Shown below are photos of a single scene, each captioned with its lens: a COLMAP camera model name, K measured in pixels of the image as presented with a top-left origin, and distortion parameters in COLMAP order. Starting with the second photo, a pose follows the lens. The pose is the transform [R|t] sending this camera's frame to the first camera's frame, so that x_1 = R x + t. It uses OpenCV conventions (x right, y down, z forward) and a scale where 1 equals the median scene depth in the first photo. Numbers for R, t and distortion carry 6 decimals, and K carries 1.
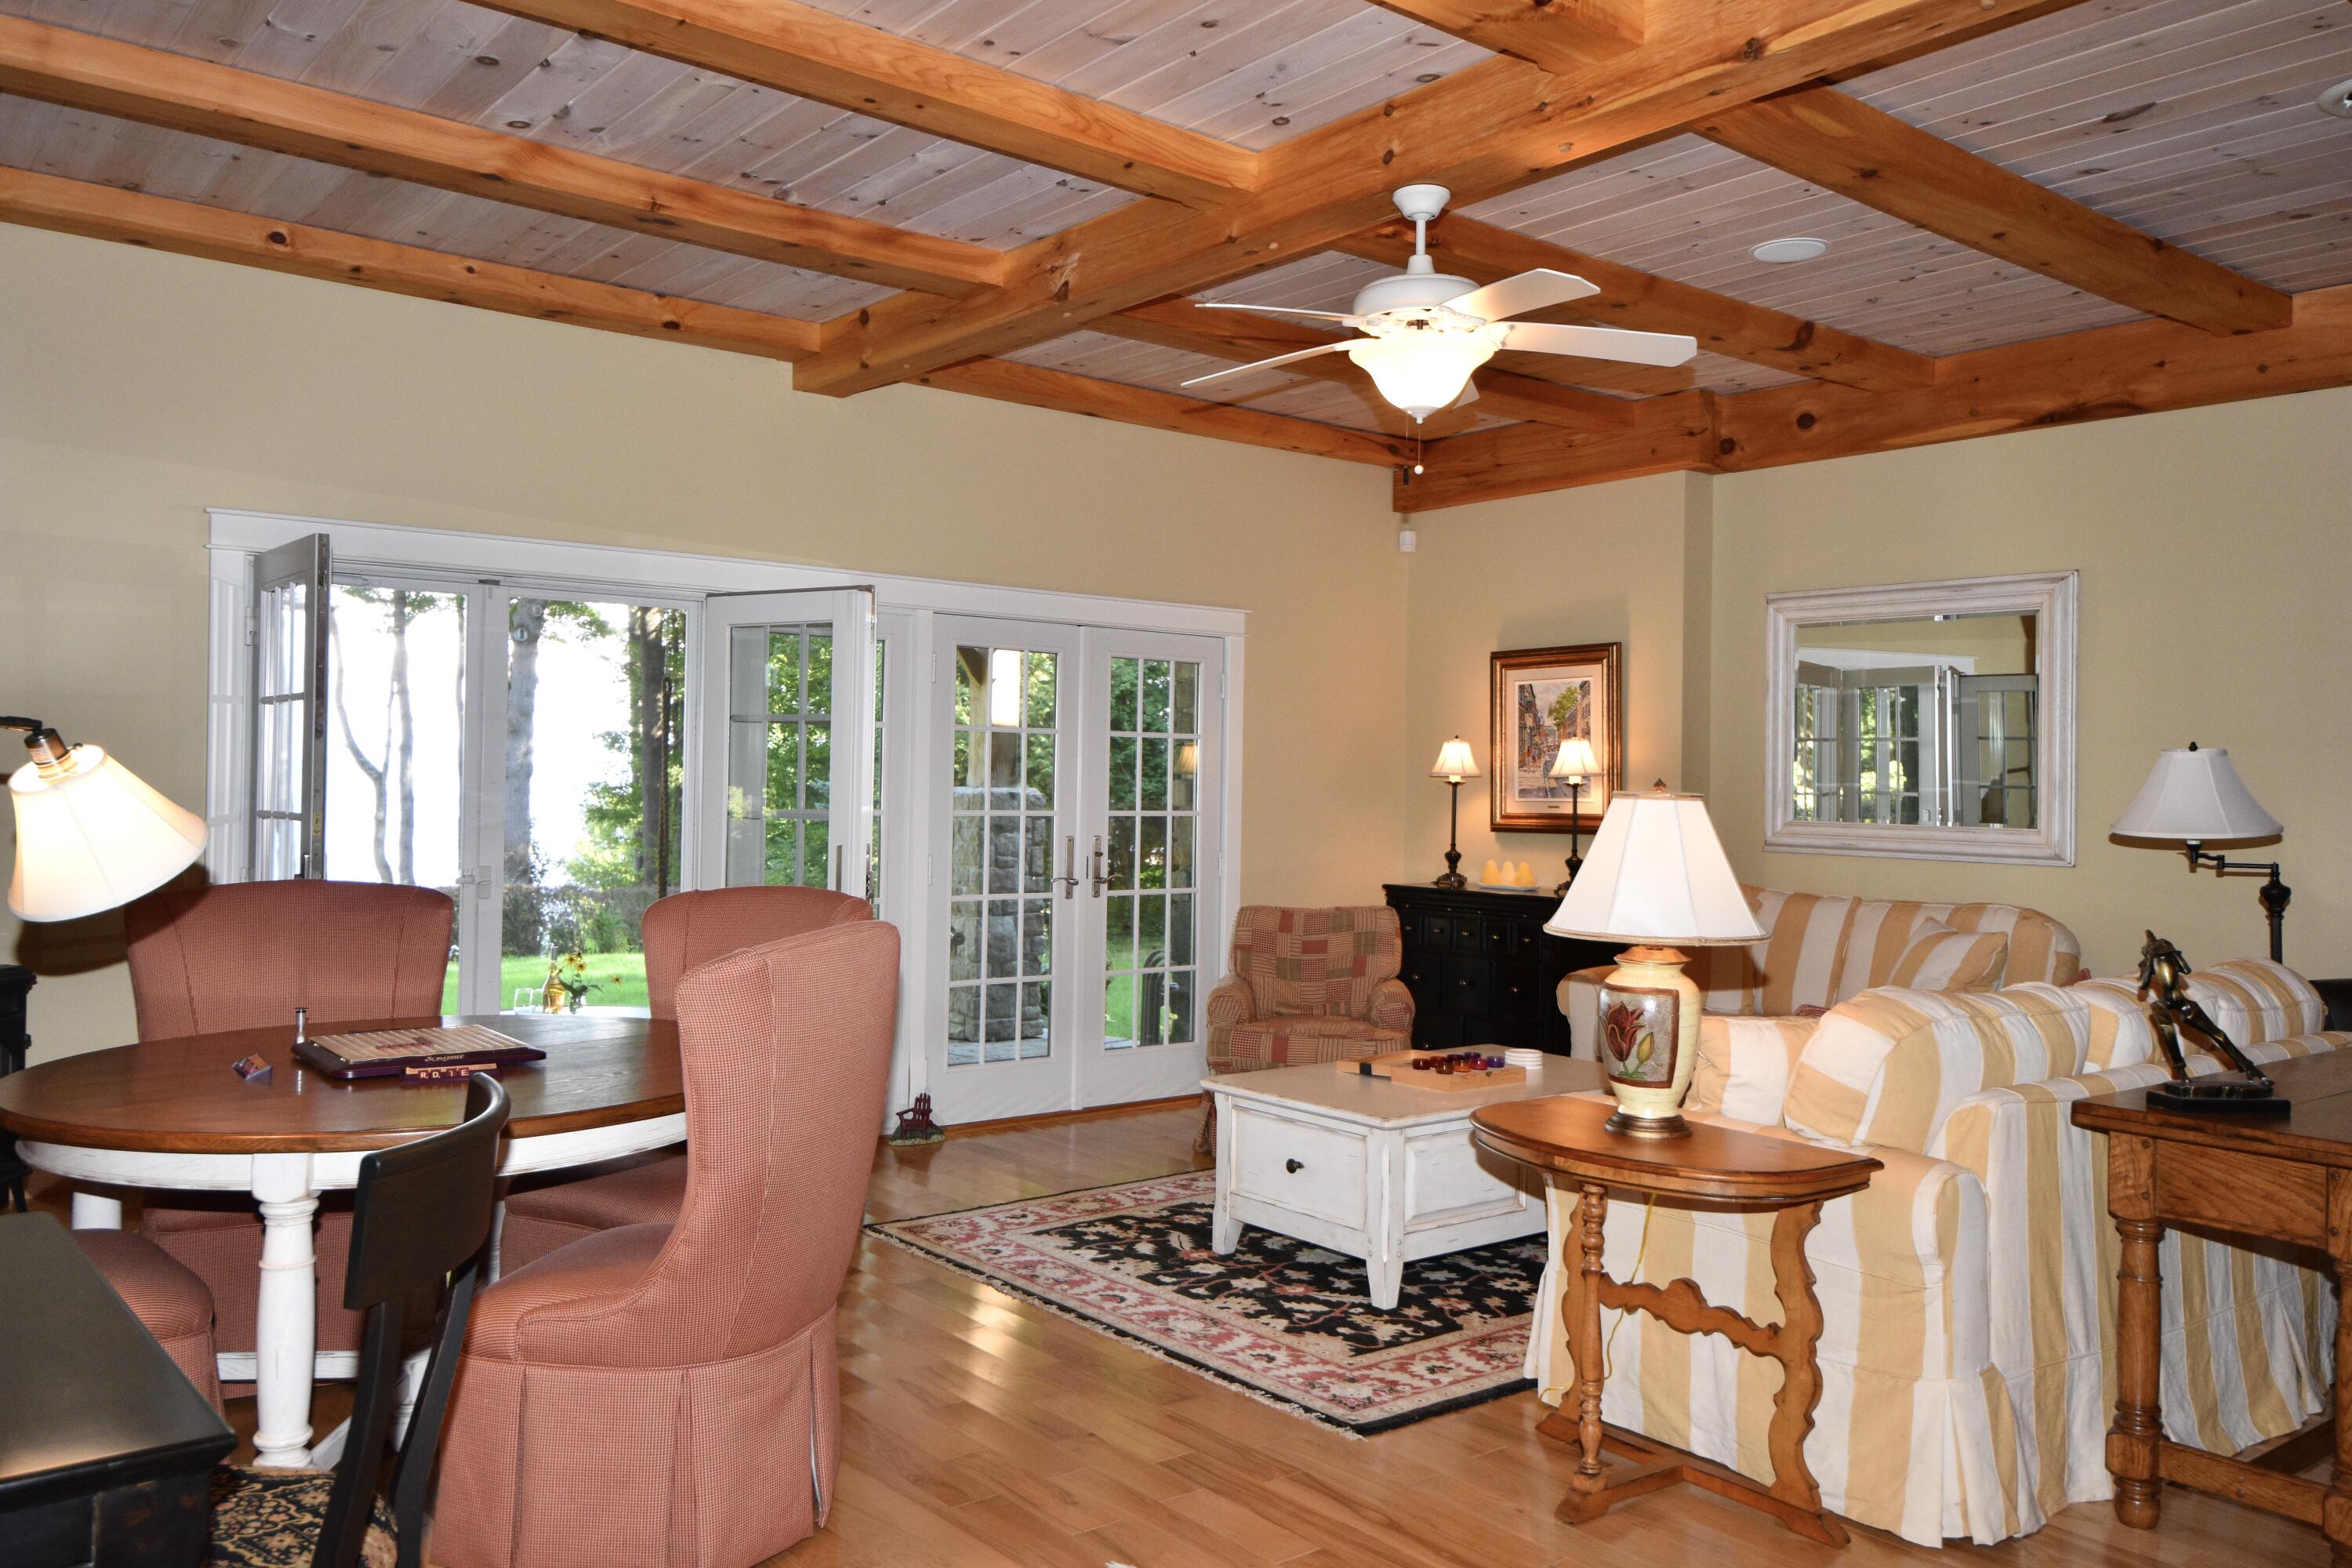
lens RADIAL K [[1743.2, 0, 1176.0], [0, 1743.2, 784.0], [0, 0, 1]] dist [0.073898, 0.000242]
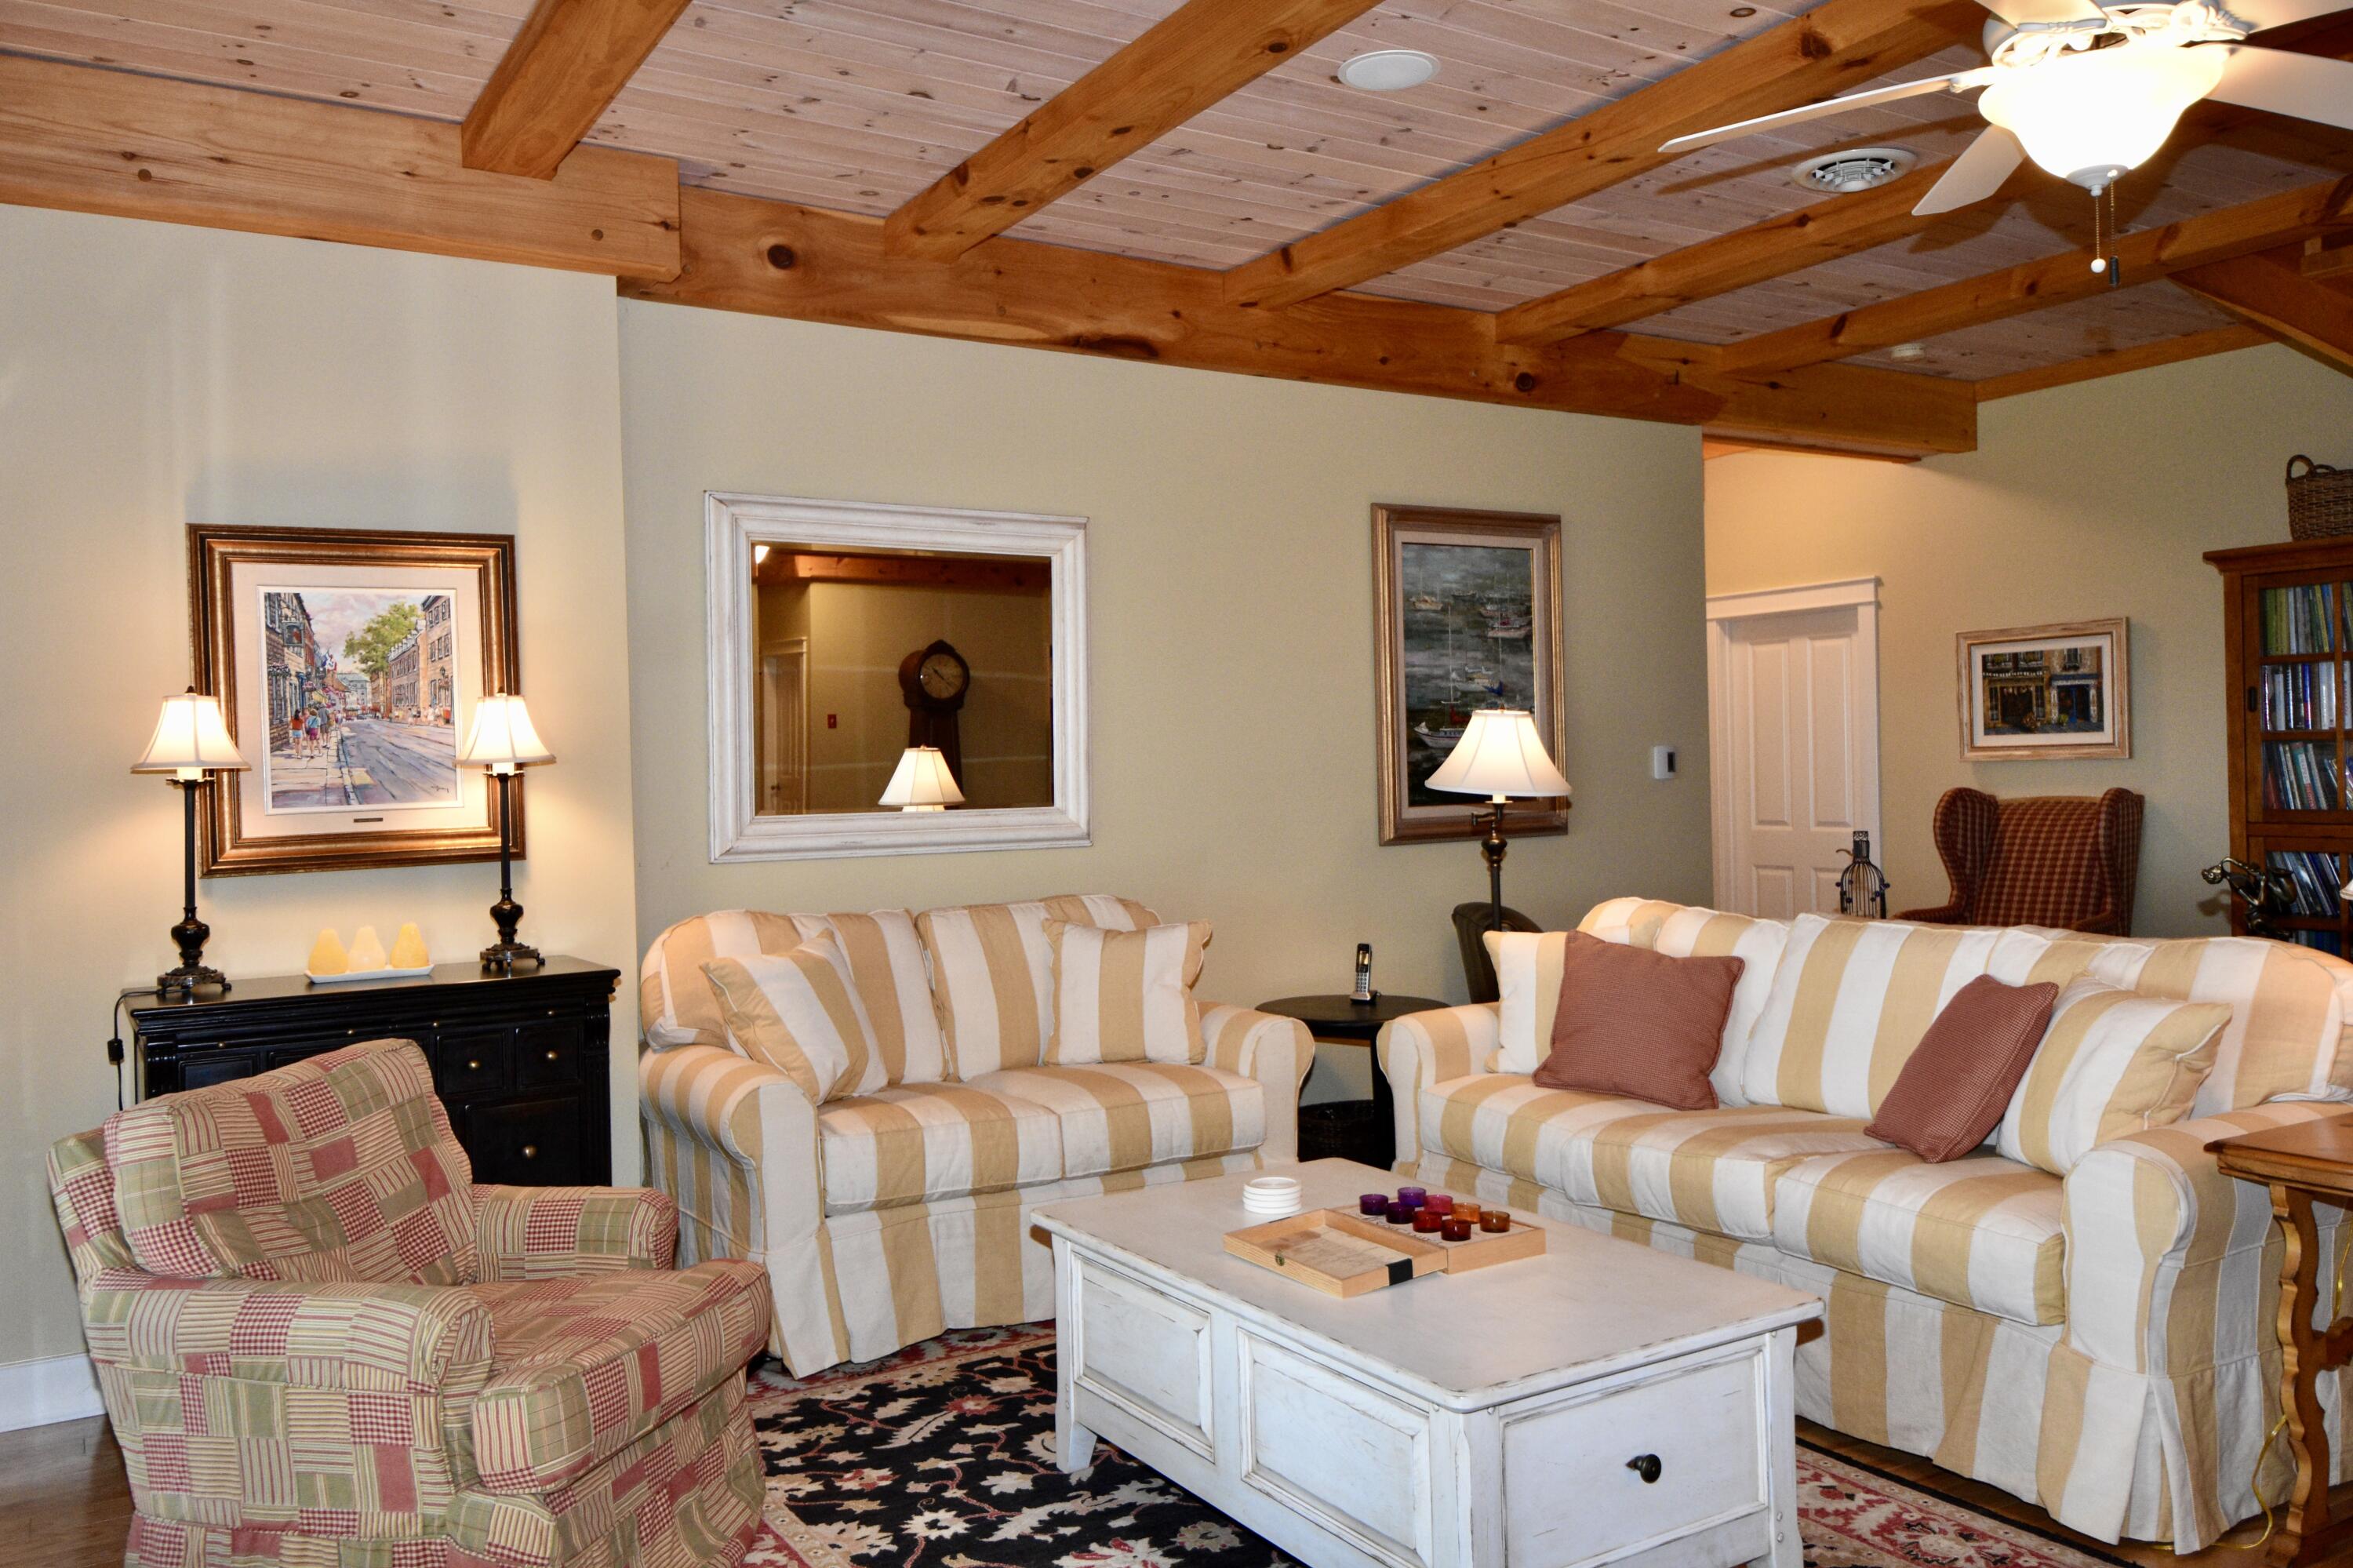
lens RADIAL K [[1744.0, 0, 1176.5], [0, 1744.0, 784.0], [0, 0, 1]] dist [0.073898, 0.000242]
pose [[0.117678, -0.035709, 0.992410, -0.307909], [0.027917, 0.999077, 0.032639, -0.009352], [-0.992659, 0.023864, 0.118566, 0.680224]]
